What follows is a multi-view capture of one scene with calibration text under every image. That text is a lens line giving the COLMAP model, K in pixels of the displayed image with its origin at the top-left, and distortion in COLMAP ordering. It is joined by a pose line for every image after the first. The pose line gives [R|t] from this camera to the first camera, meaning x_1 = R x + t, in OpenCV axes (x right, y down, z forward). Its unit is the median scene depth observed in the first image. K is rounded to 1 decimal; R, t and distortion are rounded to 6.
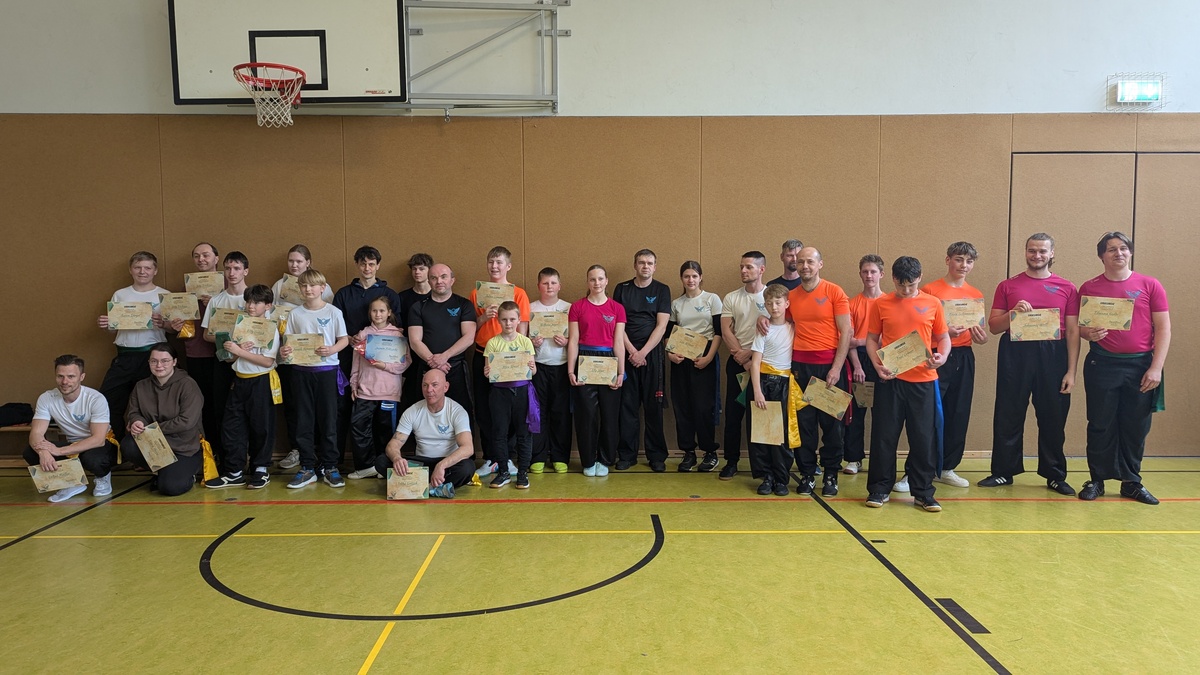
lens RADIAL K [[854.1, 0, 596.8], [0, 854.1, 337.9], [0, 0, 1]] dist [0.044330, -0.038967]
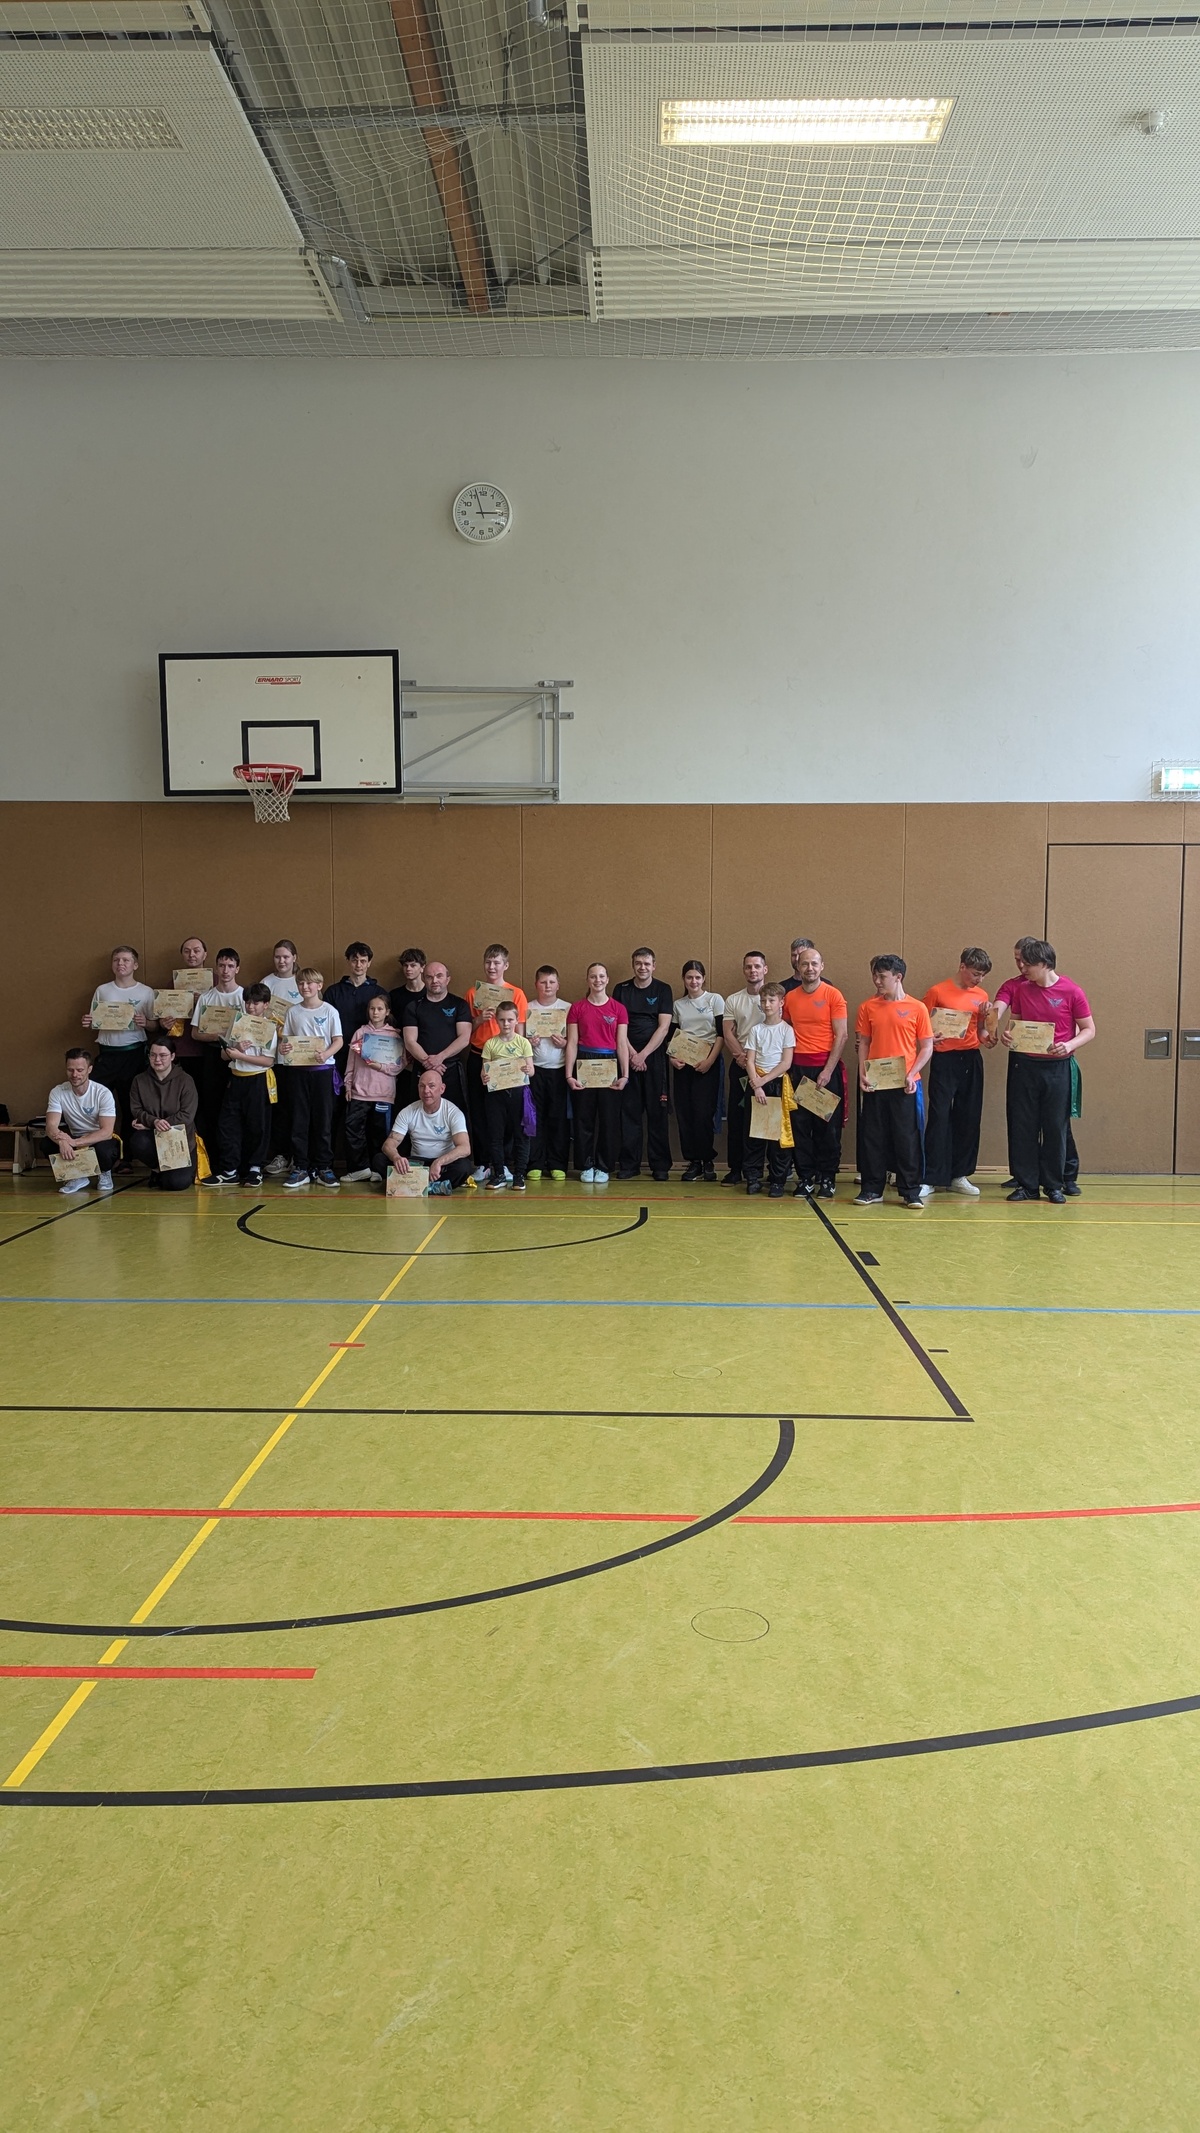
lens RADIAL K [[1518.2, 0, 594.6], [0, 1518.2, 1075.9], [0, 0, 1]] dist [0.044330, -0.038967]
pose [[0.999217, 0.009341, -0.038443, 0.066230], [-0.008862, 0.999881, 0.012600, 0.019688], [0.038556, -0.012250, 0.999181, -0.732951]]
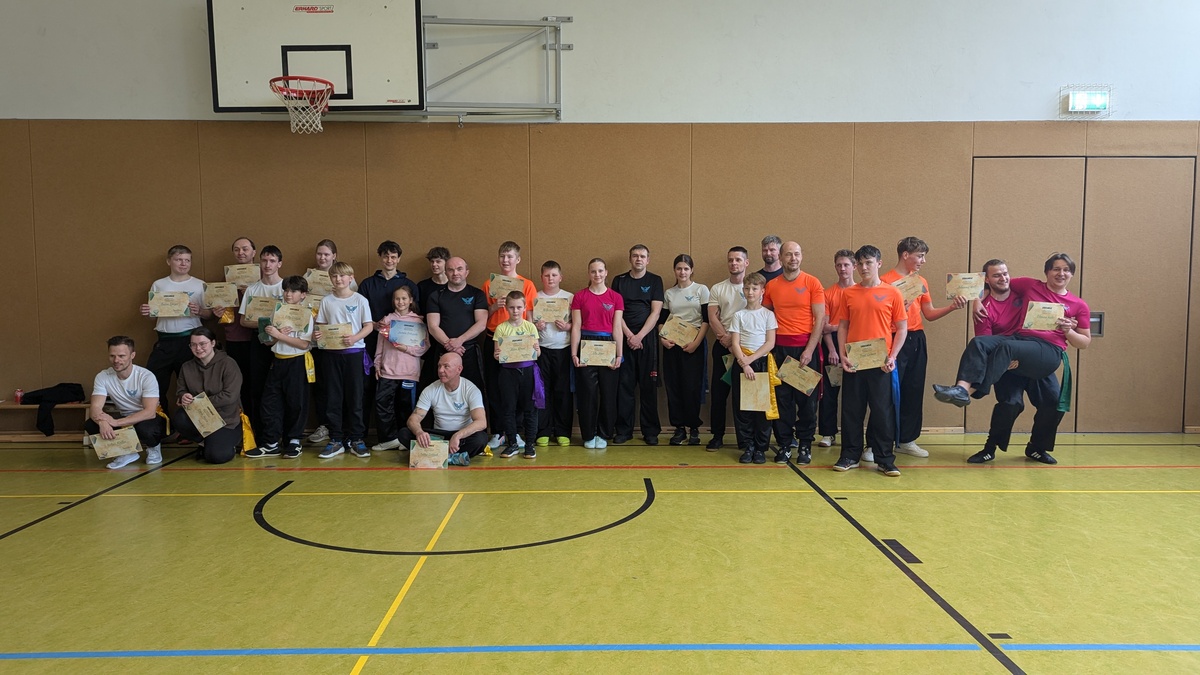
lens RADIAL K [[854.1, 0, 599.9], [0, 854.1, 341.4], [0, 0, 1]] dist [0.044330, -0.038967]
pose [[0.999992, 0.001002, 0.003775, 0.000377], [-0.001038, 0.999954, 0.009493, 0.012375], [-0.003765, -0.009497, 0.999948, -0.112101]]
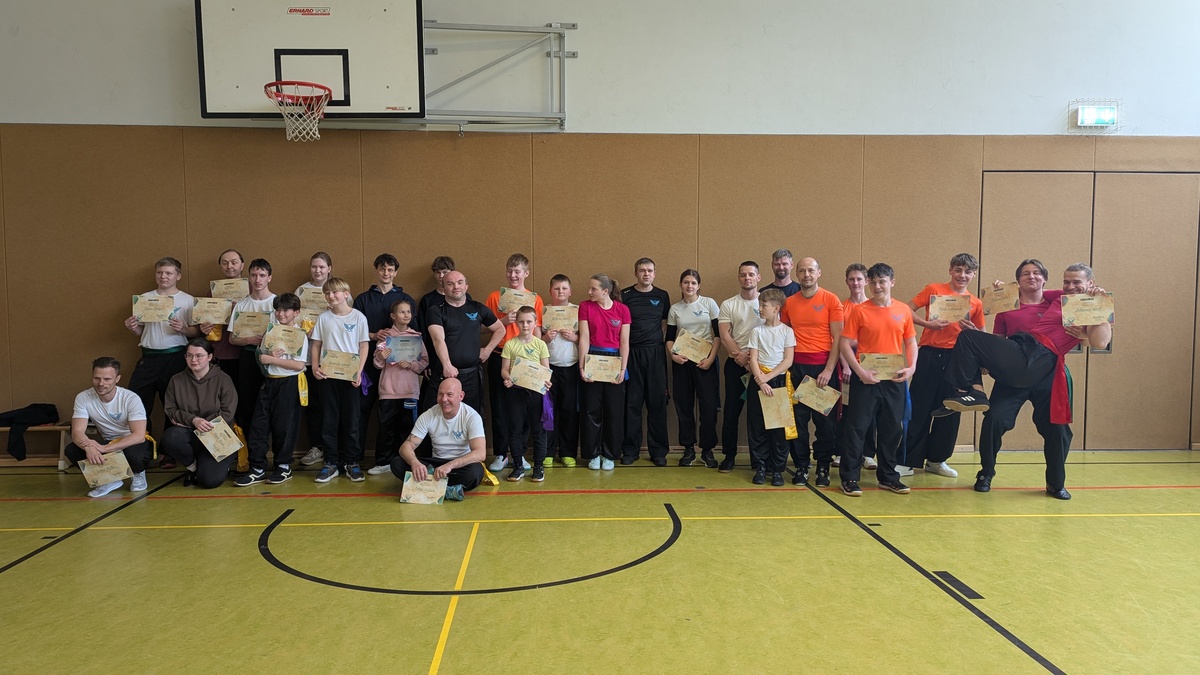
lens RADIAL K [[854.1, 0, 590.7], [0, 854.1, 340.1], [0, 0, 1]] dist [0.044330, -0.038967]
pose [[0.999018, 0.000751, 0.044306, -0.066894], [-0.000683, 0.999999, -0.001544, 0.000712], [-0.044307, 0.001512, 0.999017, -0.069290]]
